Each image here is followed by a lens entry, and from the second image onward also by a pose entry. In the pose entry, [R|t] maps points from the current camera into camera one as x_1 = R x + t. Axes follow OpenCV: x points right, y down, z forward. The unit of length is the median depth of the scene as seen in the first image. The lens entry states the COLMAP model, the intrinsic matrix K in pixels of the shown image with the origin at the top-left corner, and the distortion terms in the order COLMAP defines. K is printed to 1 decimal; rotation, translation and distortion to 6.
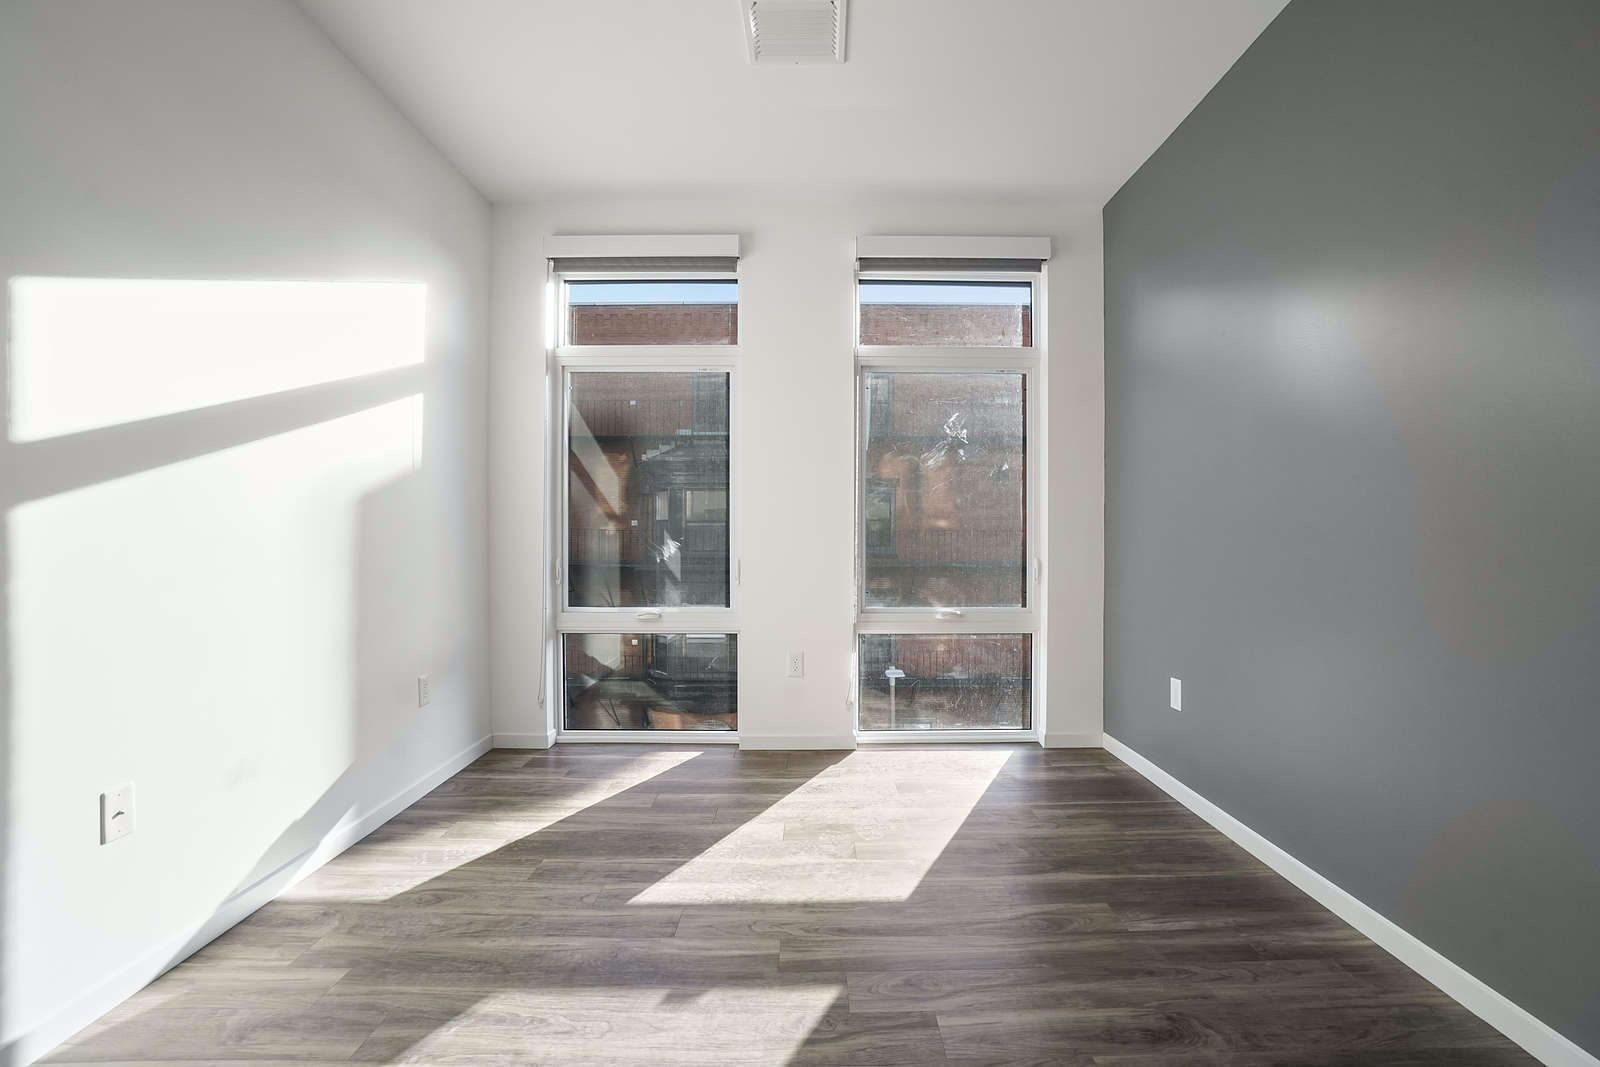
lens RADIAL K [[702.6, 0, 806.1], [0, 702.6, 531.4], [0, 0, 1]] dist [-0.001894, 0.000017]
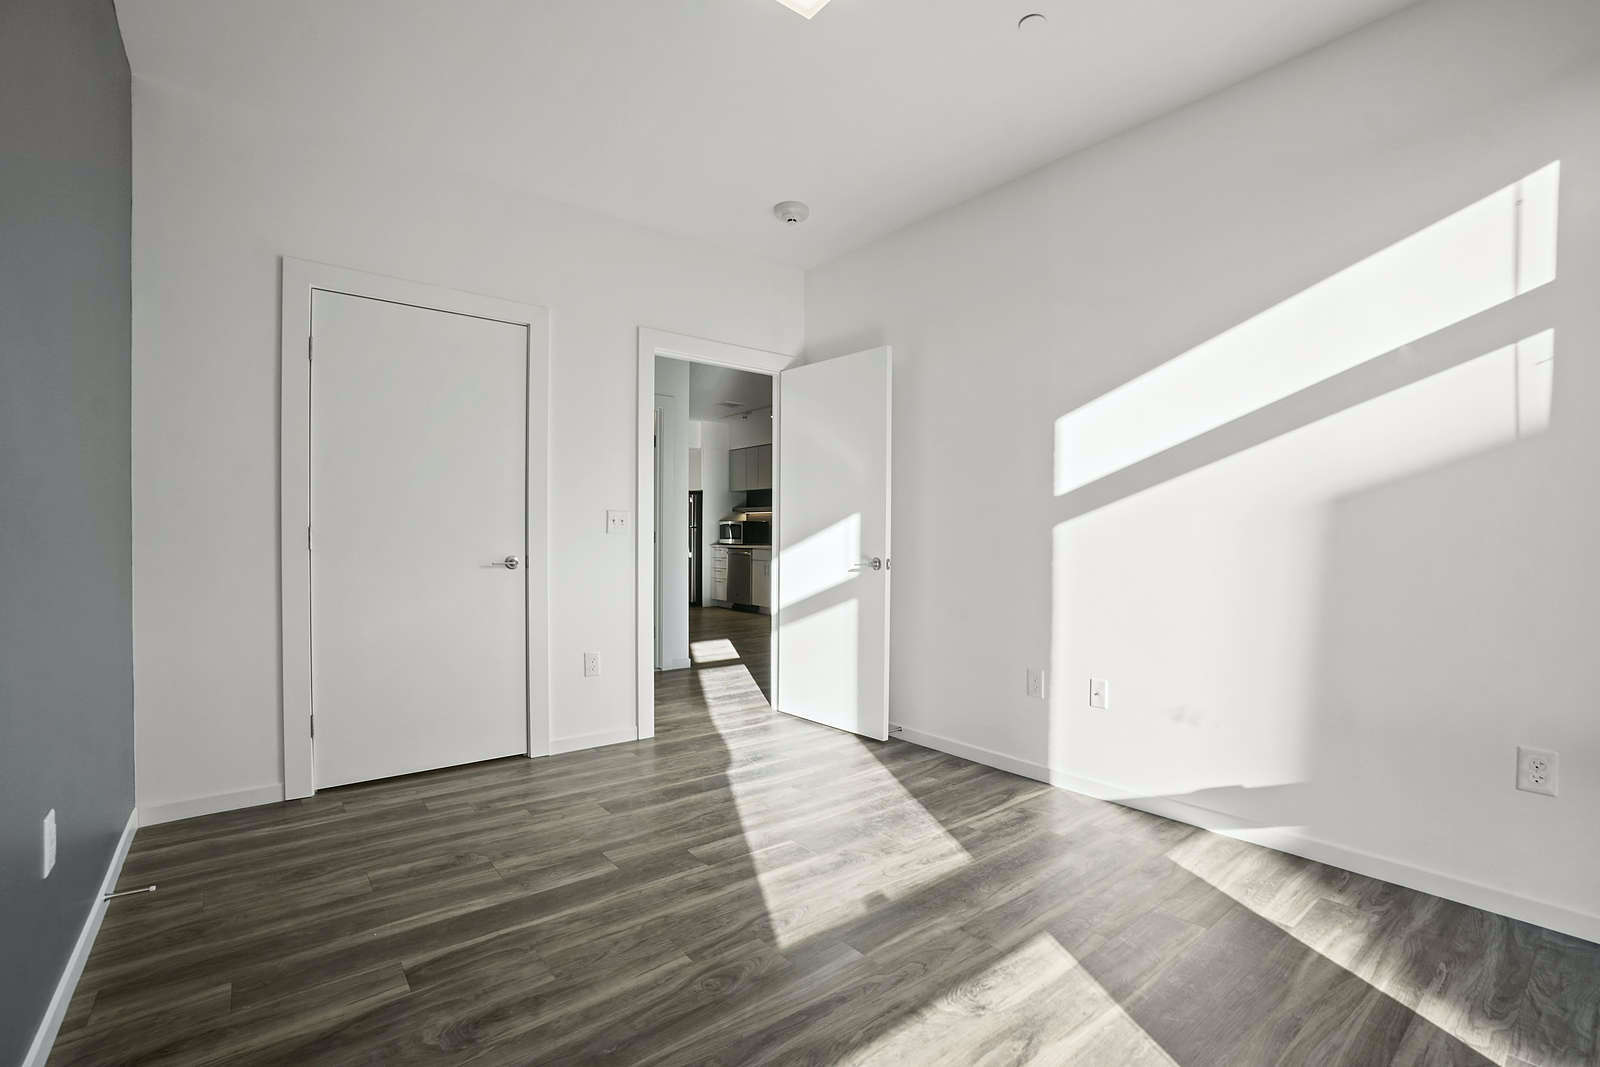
lens RADIAL K [[702.6, 0, 803.1], [0, 702.6, 543.4], [0, 0, 1]] dist [-0.001894, 0.000017]
pose [[-0.771530, -0.001592, -0.636191, 0.586771], [-0.000142, 0.999997, -0.002330, 0.019809], [0.636193, -0.001708, -0.771528, 1.522933]]
